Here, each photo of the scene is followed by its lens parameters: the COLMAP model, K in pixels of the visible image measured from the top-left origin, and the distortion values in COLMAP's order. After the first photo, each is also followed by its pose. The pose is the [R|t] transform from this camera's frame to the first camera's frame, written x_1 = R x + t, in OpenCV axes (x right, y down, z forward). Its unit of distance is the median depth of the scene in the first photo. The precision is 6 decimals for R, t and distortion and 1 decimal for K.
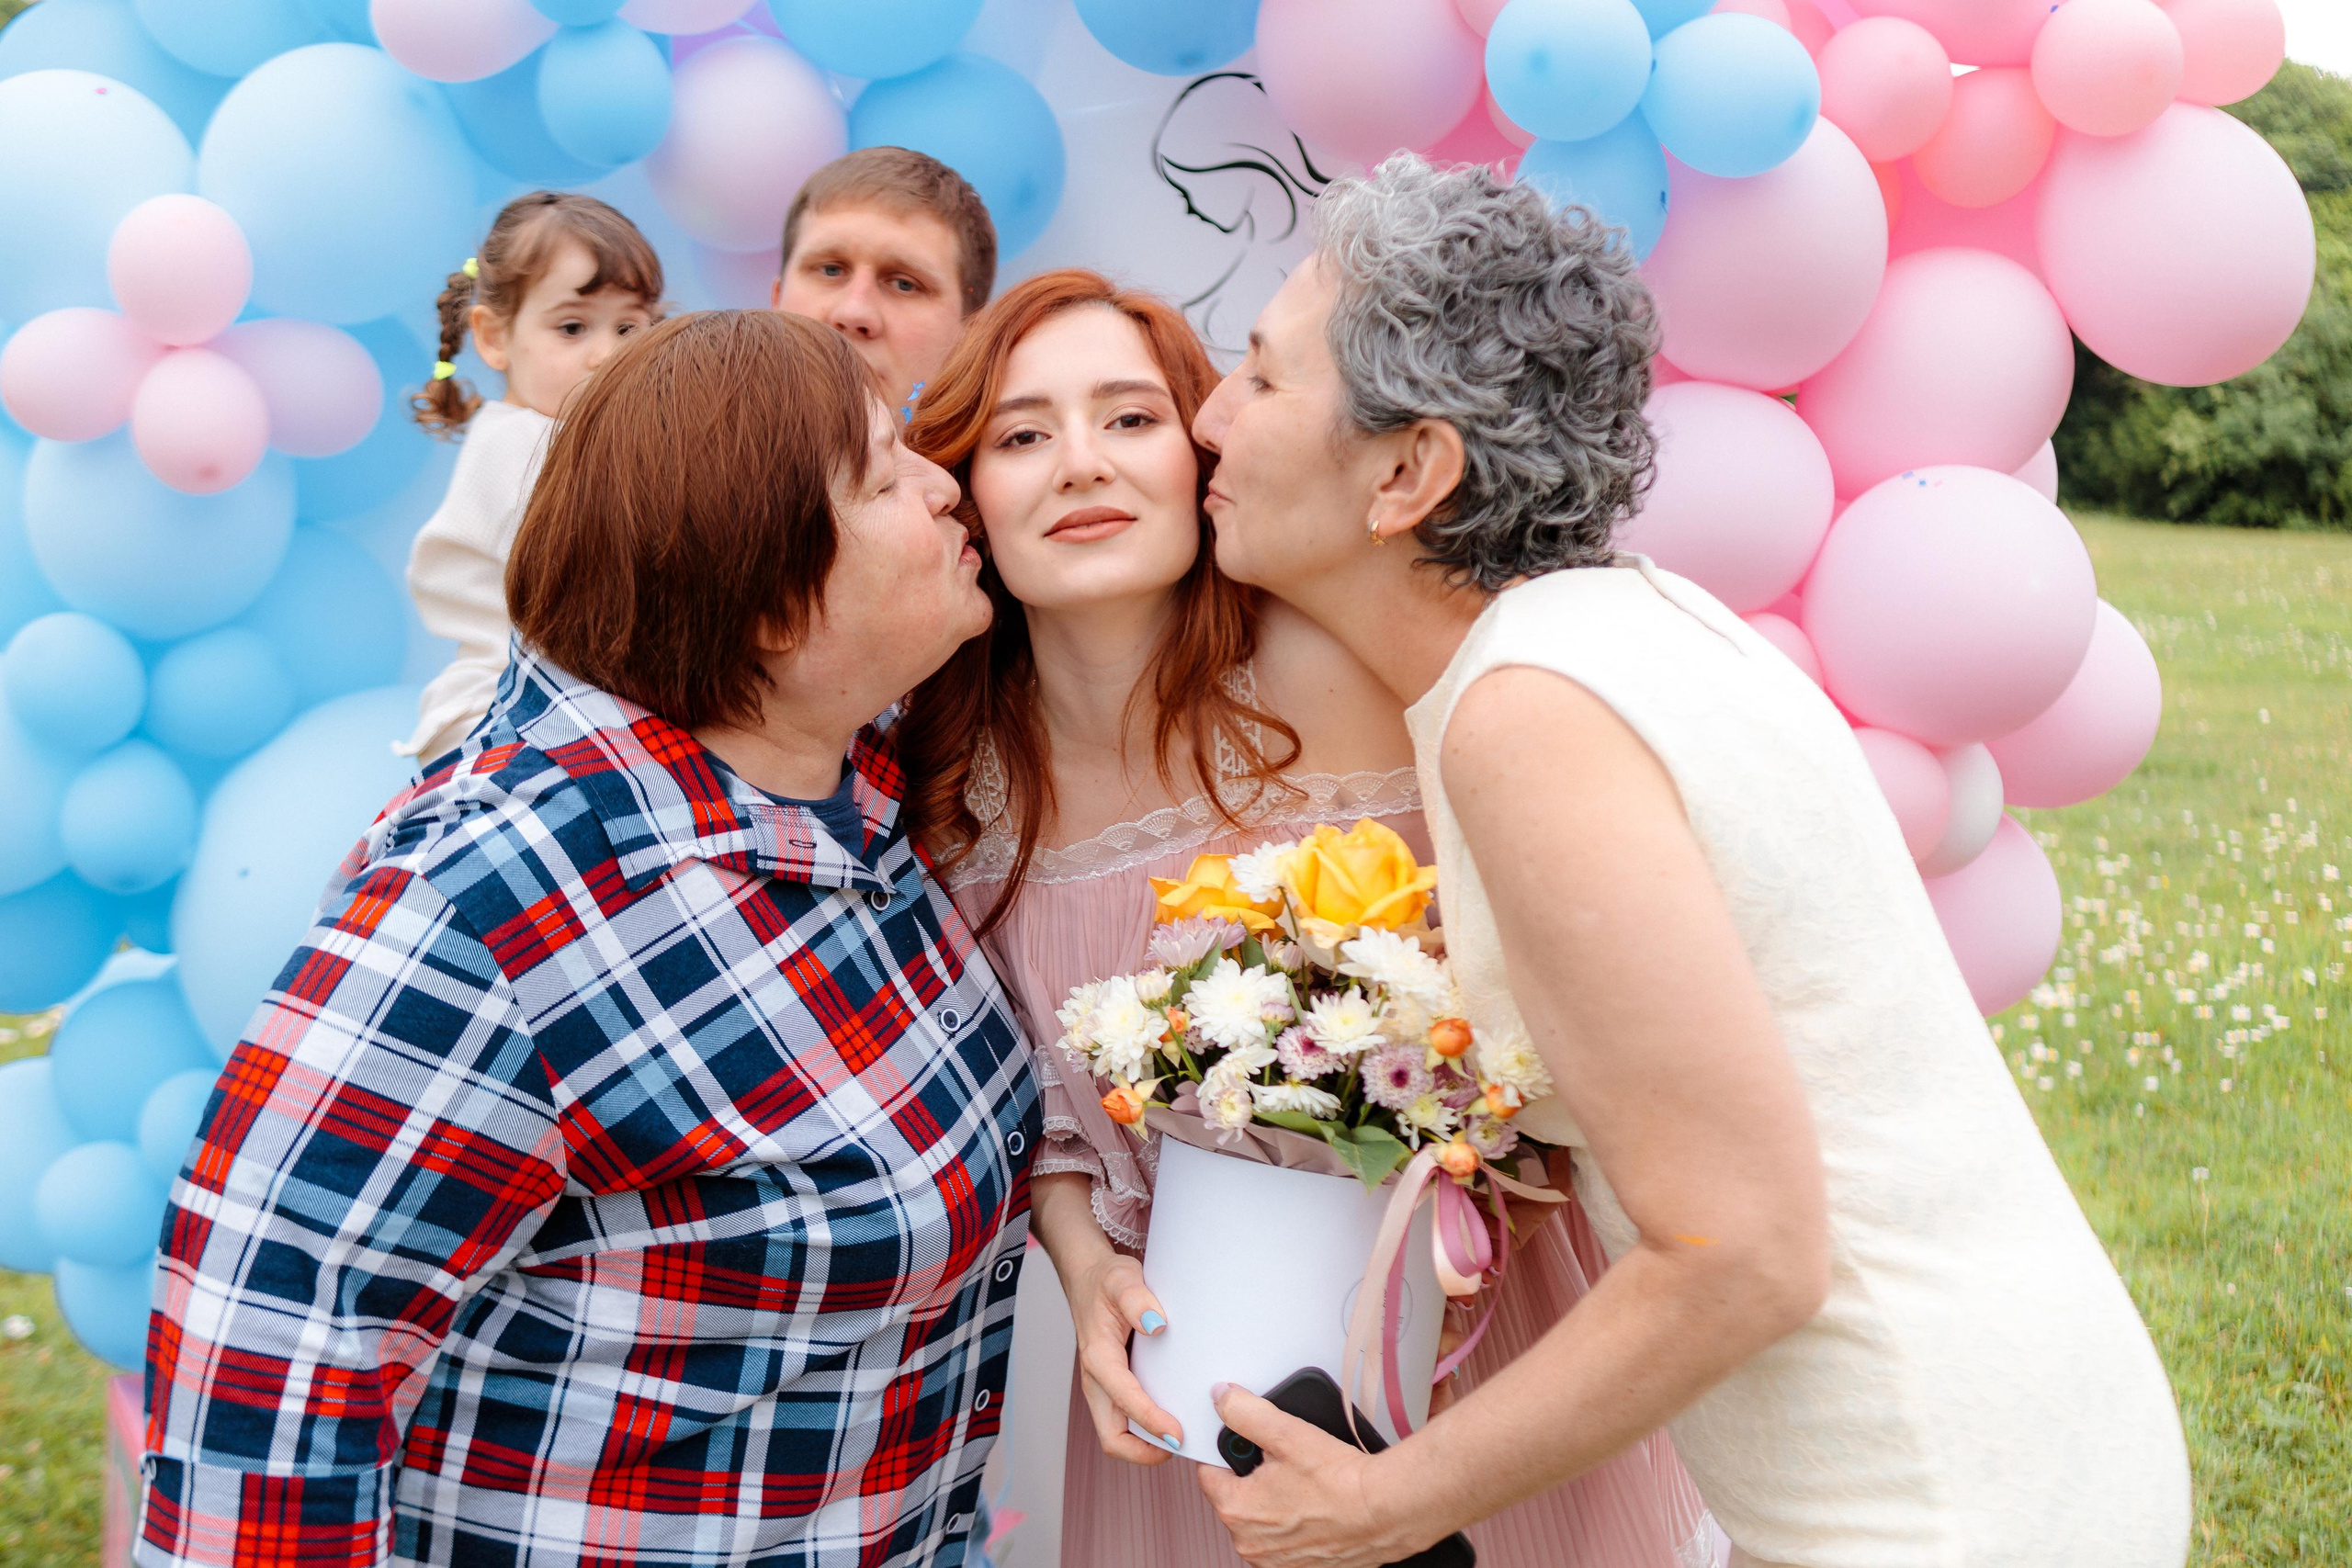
lens RADIAL K [[2381.0, 0, 1148.6], [0, 2381.0, 785.3], [0, 0, 1]] dist [-0.077254, -0.148657]
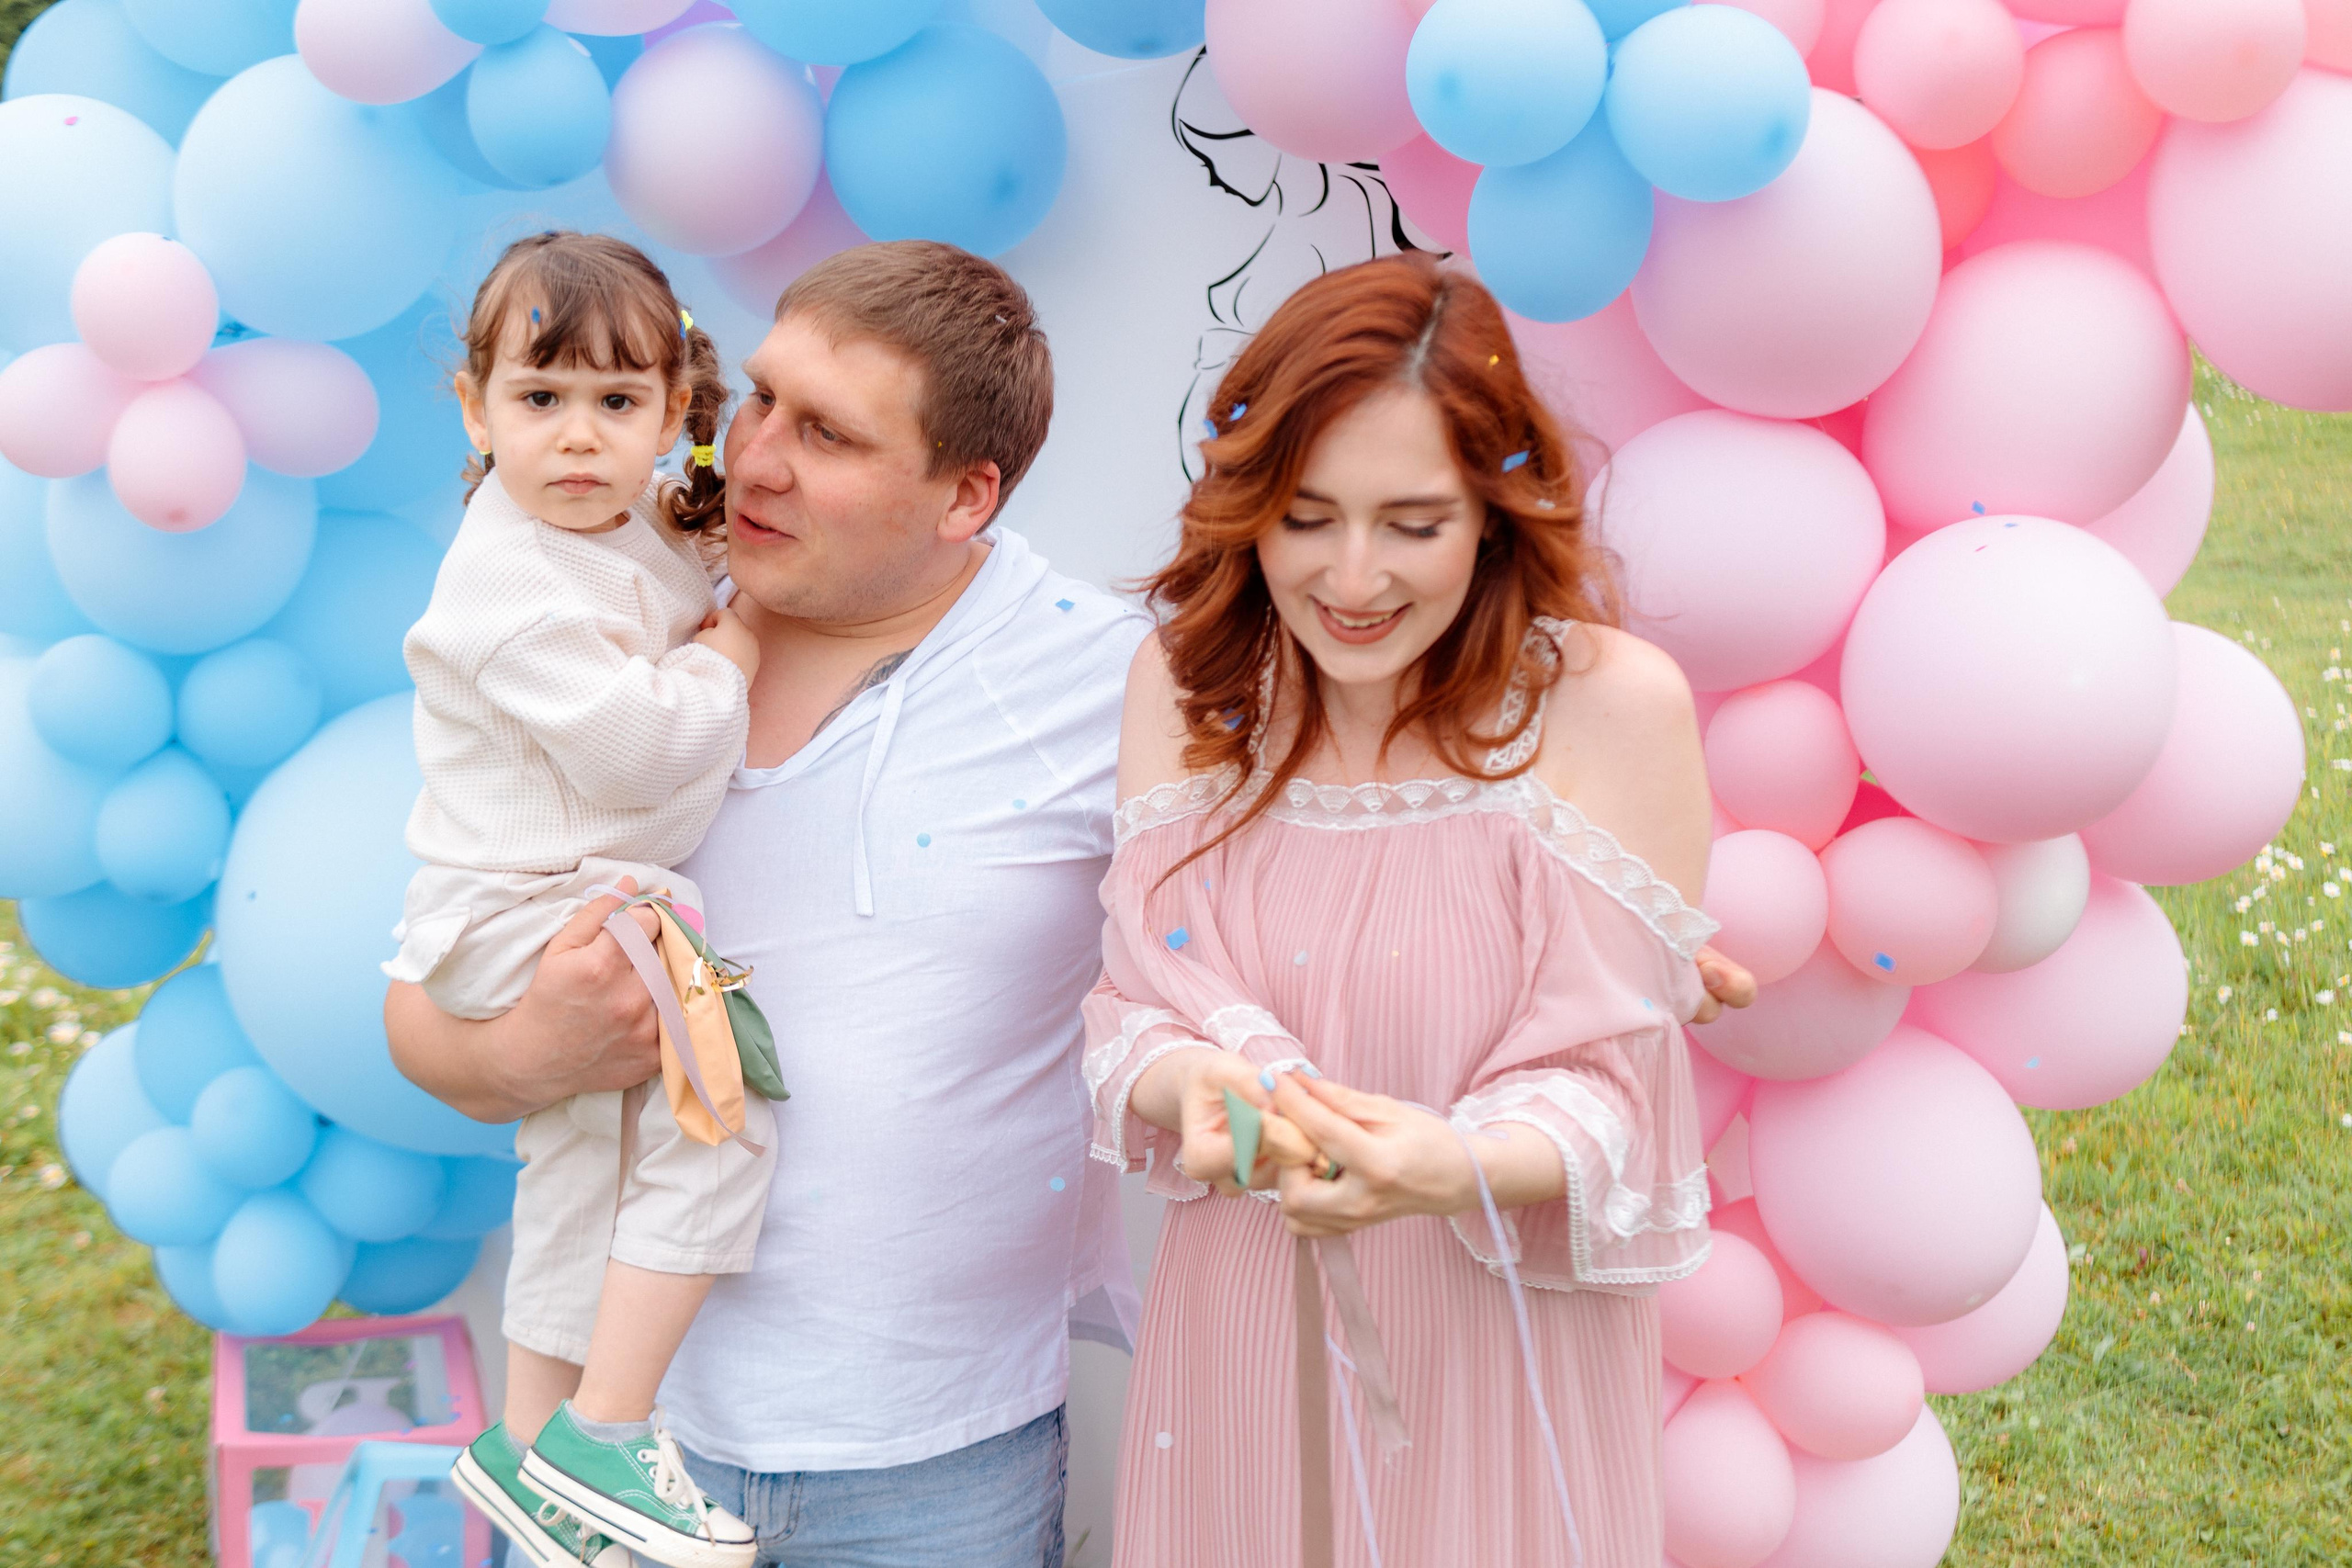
lens RADIAL K [[2381.0, 0, 1148.6], [0, 2381.0, 785.3], [0, 0, 1]] dist [-0.077254, -0.148657]
pose [[0.978882, 0.024982, -0.202894, 0.197860], [-0.000970, 0.993061, 0.117596, -0.130505], [0.204424, -0.114916, 0.972114, 0.099182]]
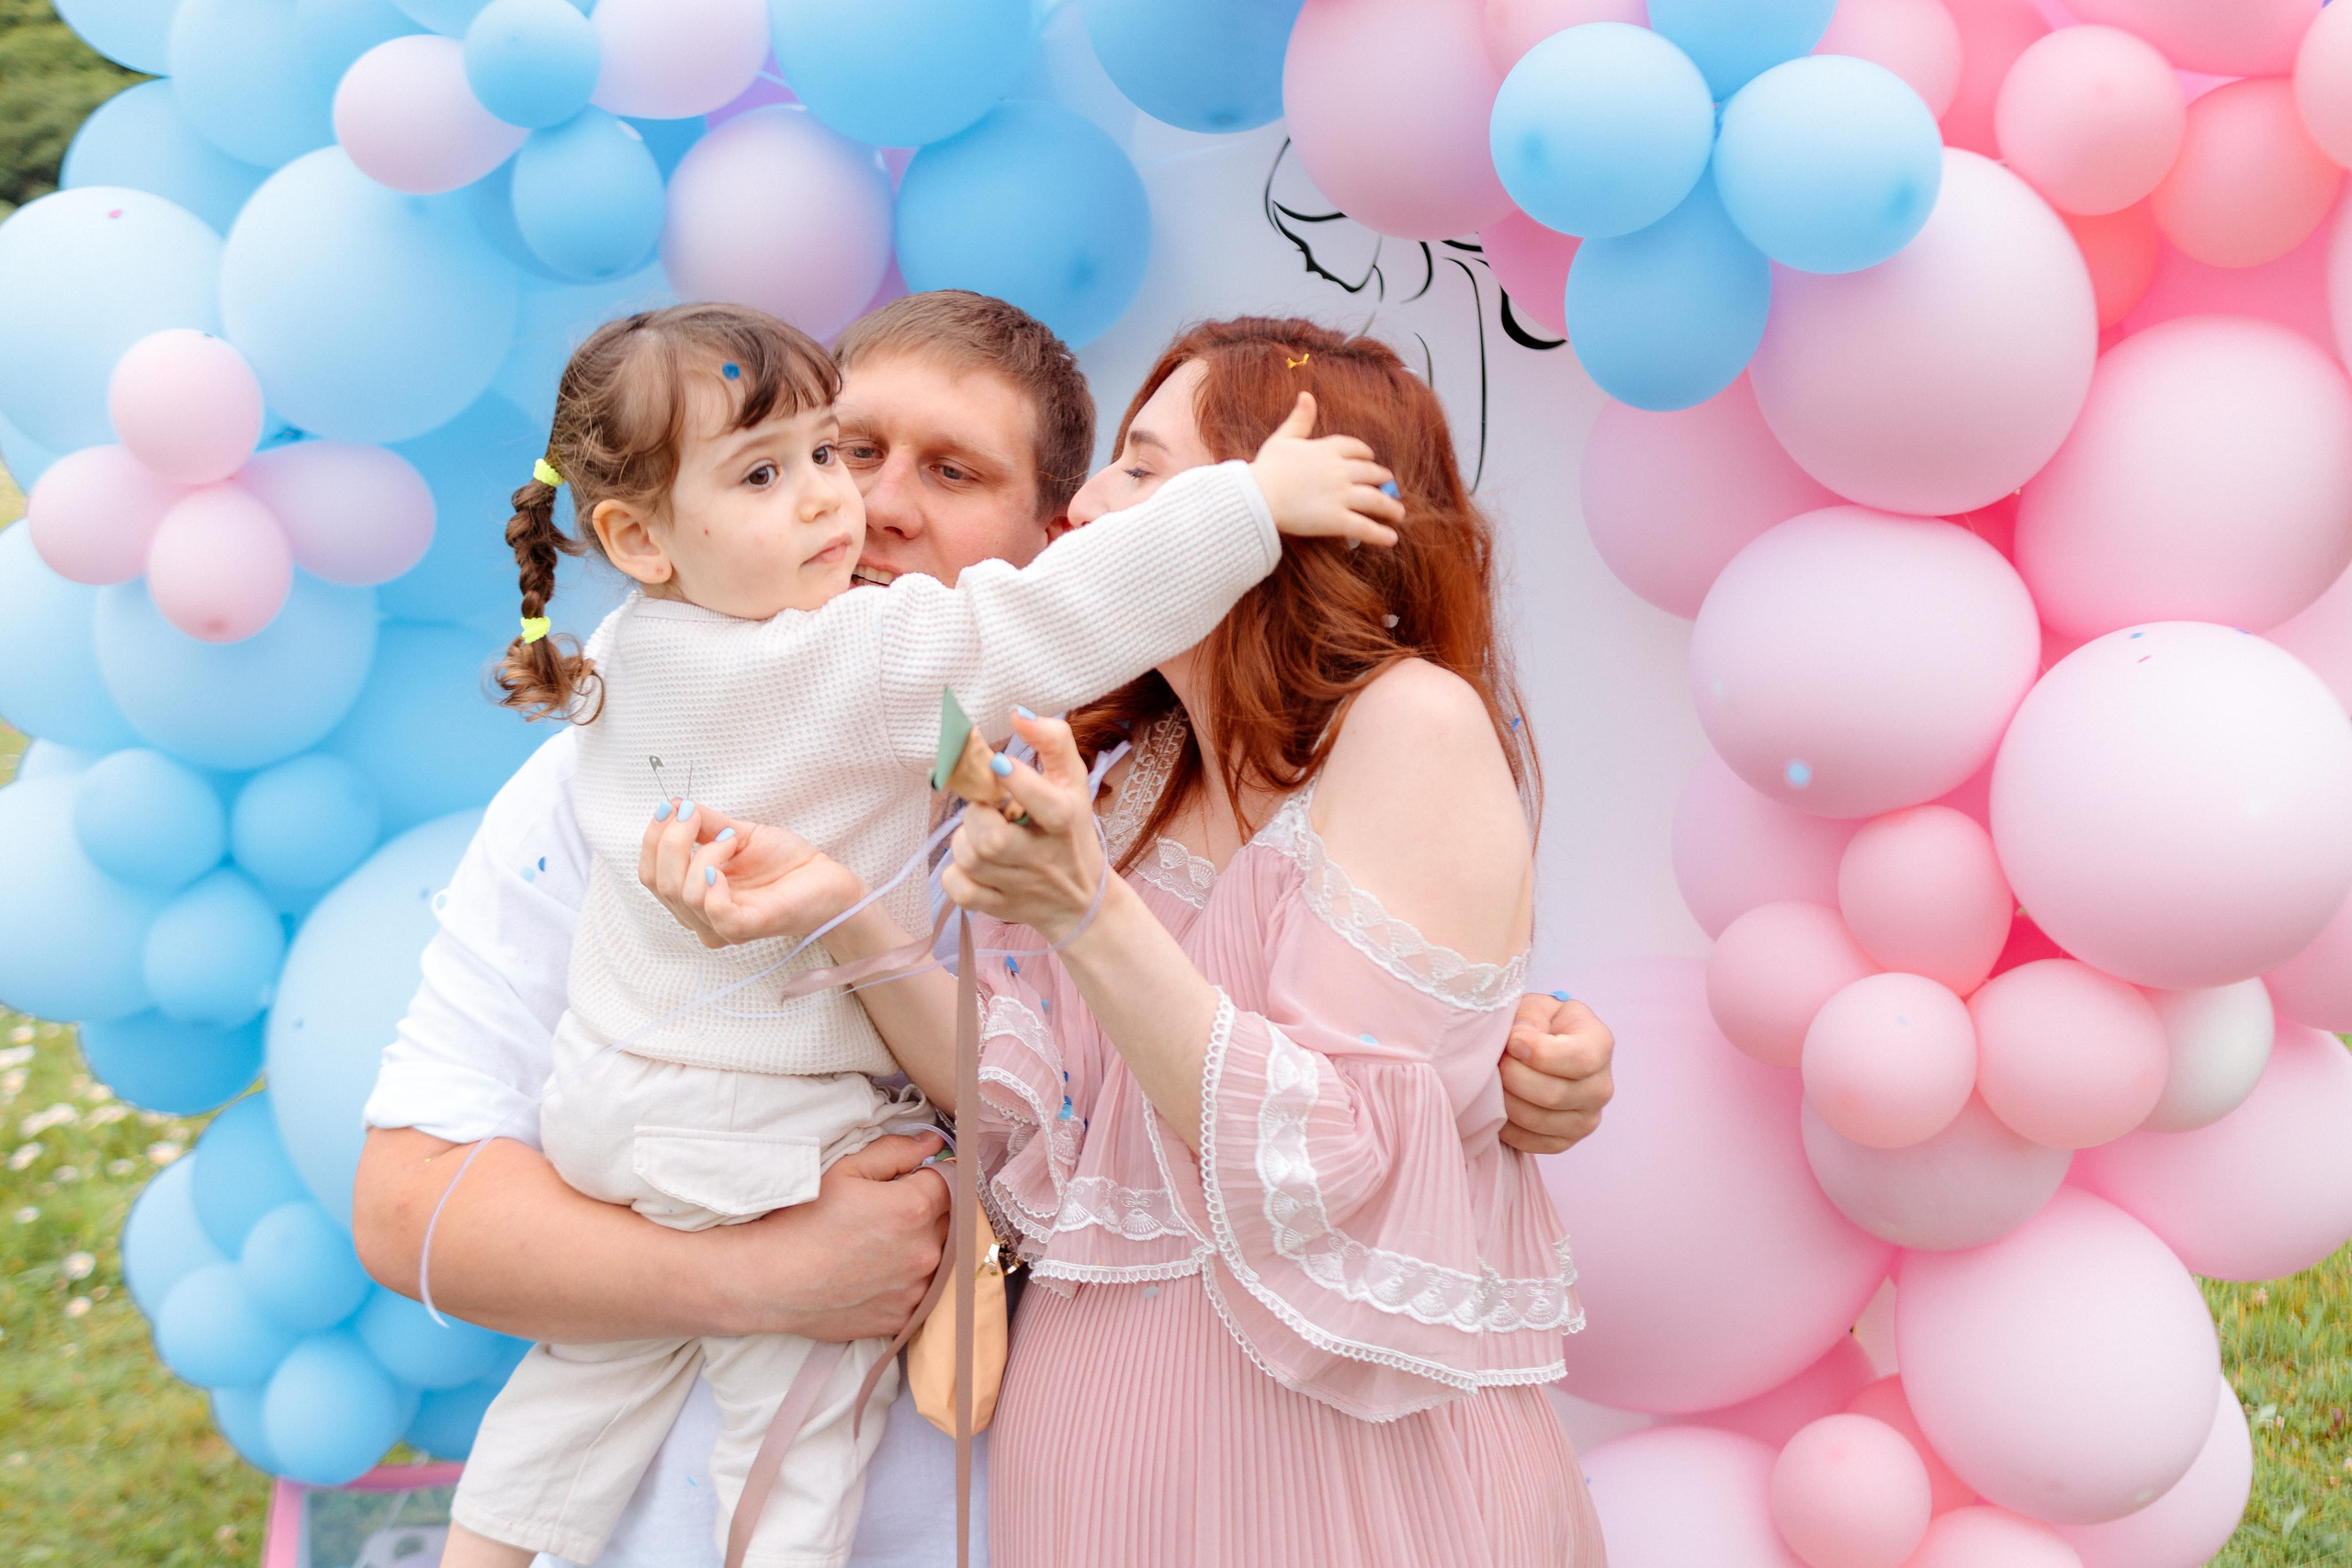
lens RADIAL K [[2378.1, 0, 1176.0], [0, 2378.1, 784.0], [0, 0, 1]] dist [-0.087042, -0.119904]
pose [[0.963322, 0.017209, -0.267797, 0.217378], [0.002258, 0.997387, 0.072215, -0.130574], [0.268340, -0.070171, 0.960765, 0.180673]]
